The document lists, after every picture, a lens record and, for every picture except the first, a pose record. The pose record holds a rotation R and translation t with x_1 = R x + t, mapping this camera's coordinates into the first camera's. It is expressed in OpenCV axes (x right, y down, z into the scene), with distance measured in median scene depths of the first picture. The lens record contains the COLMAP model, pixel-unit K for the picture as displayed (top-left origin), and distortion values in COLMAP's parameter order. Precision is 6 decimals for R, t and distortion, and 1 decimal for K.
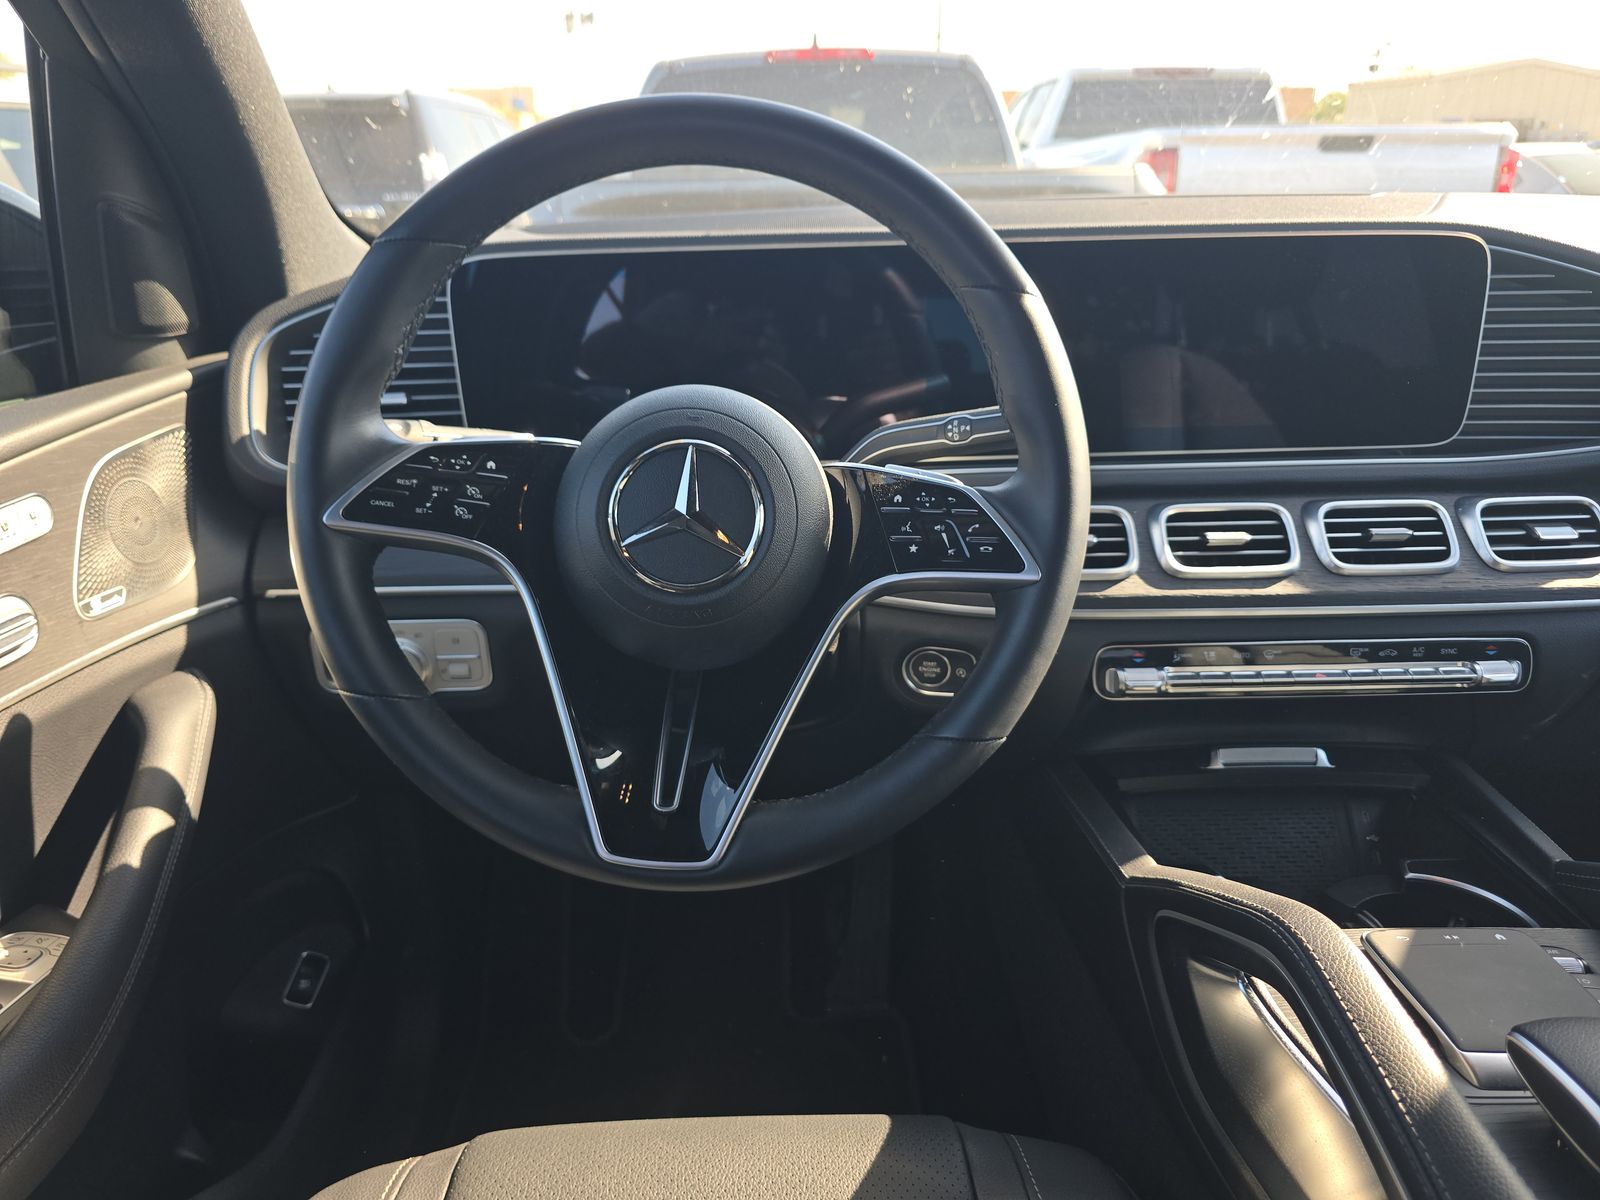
lens RADIAL K [[1074.2, 0, 799.2], [0, 1074.2, 662.9], [0, 0, 1]] dist [0.034011, -0.009044]
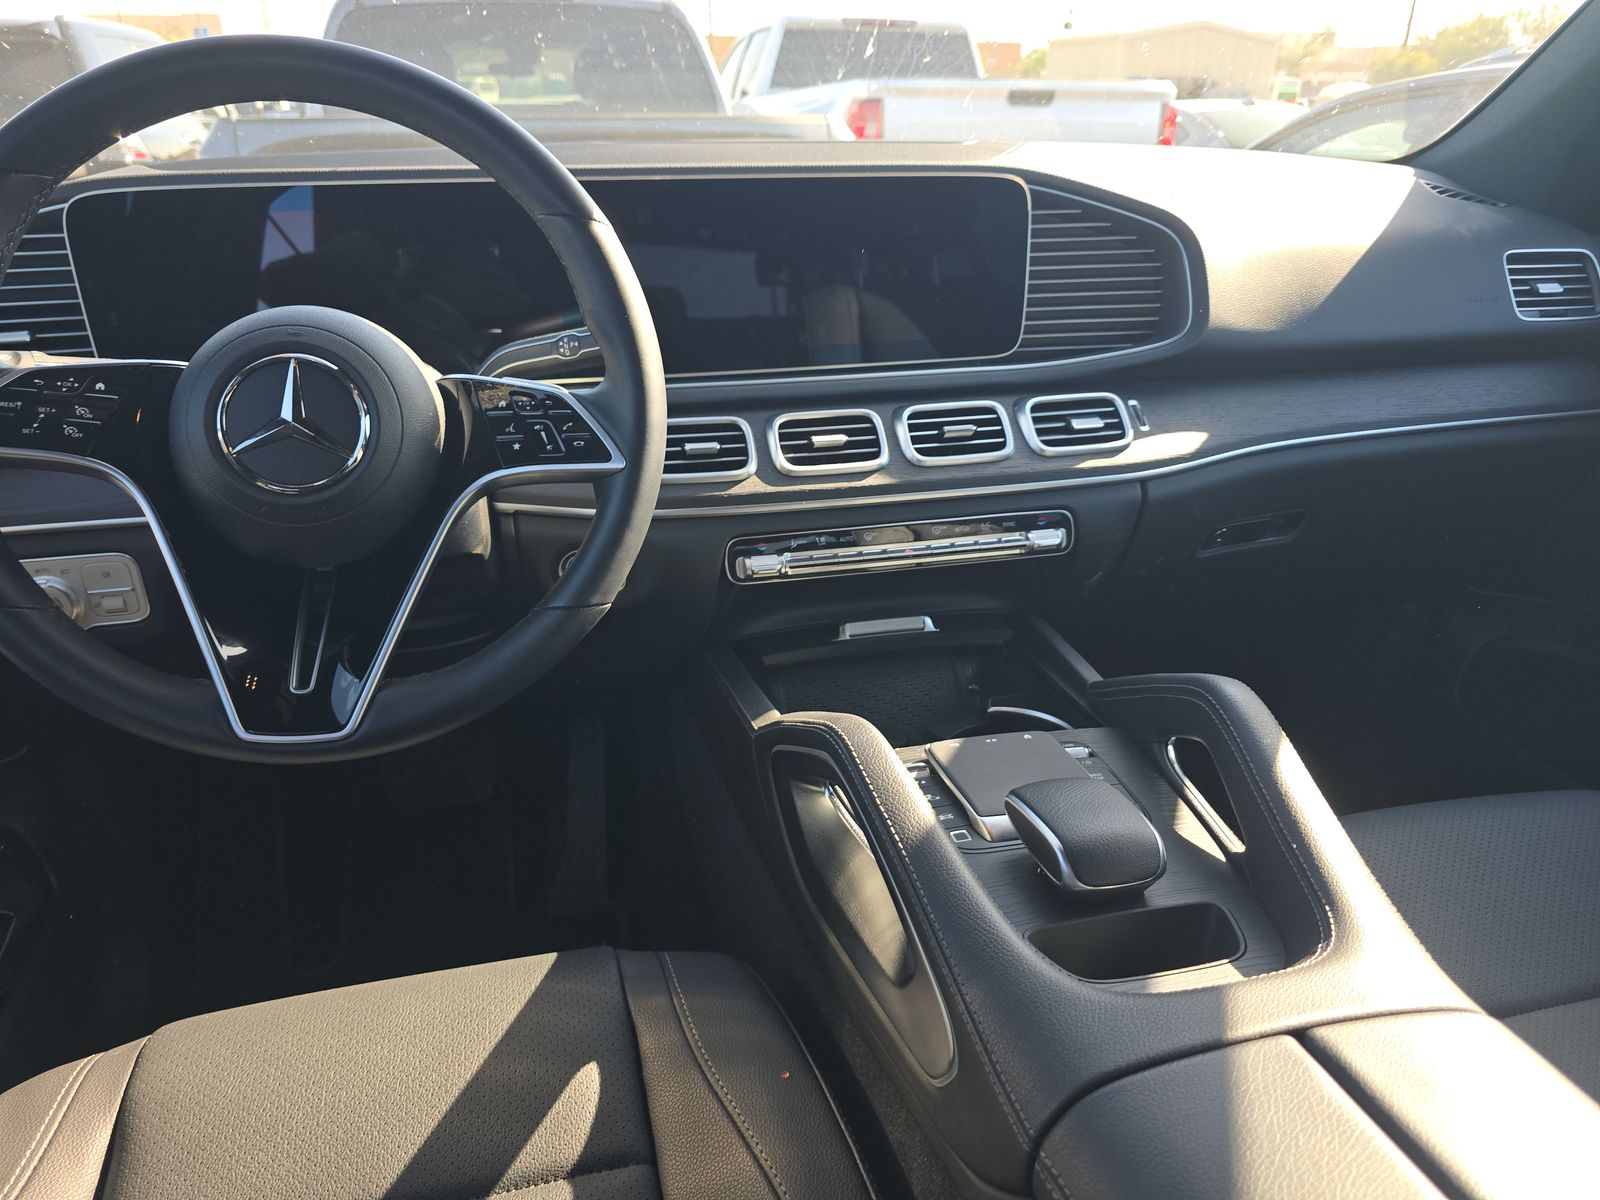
lens RADIAL K [[1076.5, 0, 801.5], [0, 1076.5, 654.6], [0, 0, 1]] dist [0.116644, -0.126729]
pose [[0.978099, -0.083842, 0.190505, 0.124583], [0.078782, 0.996312, 0.033998, 0.075445], [-0.192653, -0.018245, 0.981097, -0.154658]]
